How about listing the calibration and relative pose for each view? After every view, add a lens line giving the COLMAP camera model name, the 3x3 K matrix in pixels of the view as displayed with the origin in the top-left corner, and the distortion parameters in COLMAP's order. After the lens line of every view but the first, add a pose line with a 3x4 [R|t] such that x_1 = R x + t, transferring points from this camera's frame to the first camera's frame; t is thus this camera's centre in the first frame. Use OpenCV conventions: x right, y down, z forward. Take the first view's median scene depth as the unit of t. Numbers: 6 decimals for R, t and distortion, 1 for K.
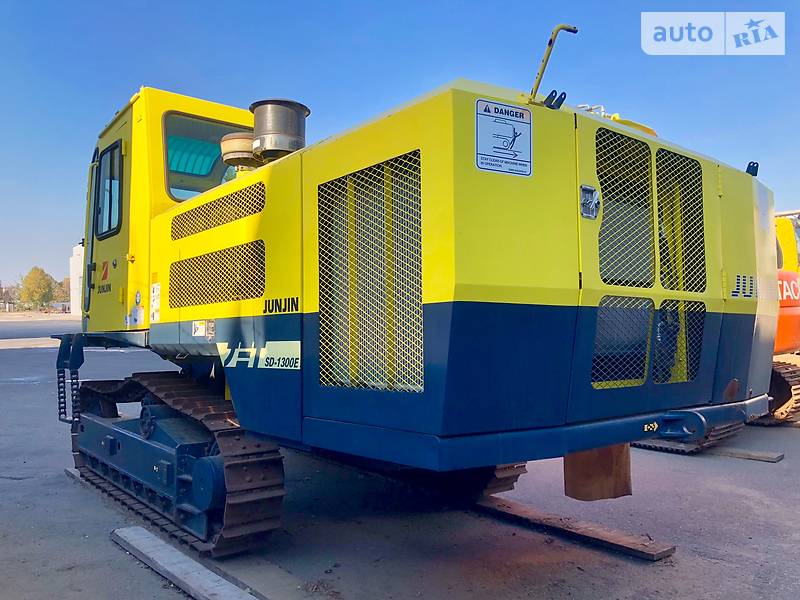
lens RADIAL K [[658.7, 0, 400.0], [0, 658.7, 300.0], [0, 0, 1]] dist [0.027338, 0.001756]
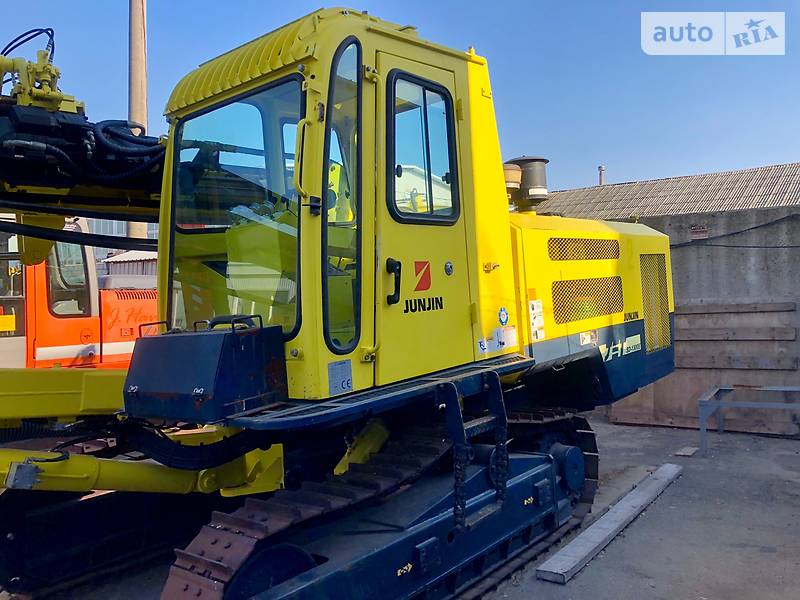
lens RADIAL K [[656.9, 0, 402.4], [0, 656.9, 297.6], [0, 0, 1]] dist [0.028699, 0.004494]
pose [[-0.207367, 0.014120, 0.978161, -1.425200], [0.011059, 0.999866, -0.012089, -0.021840], [-0.978201, 0.008311, -0.207495, 1.567116]]
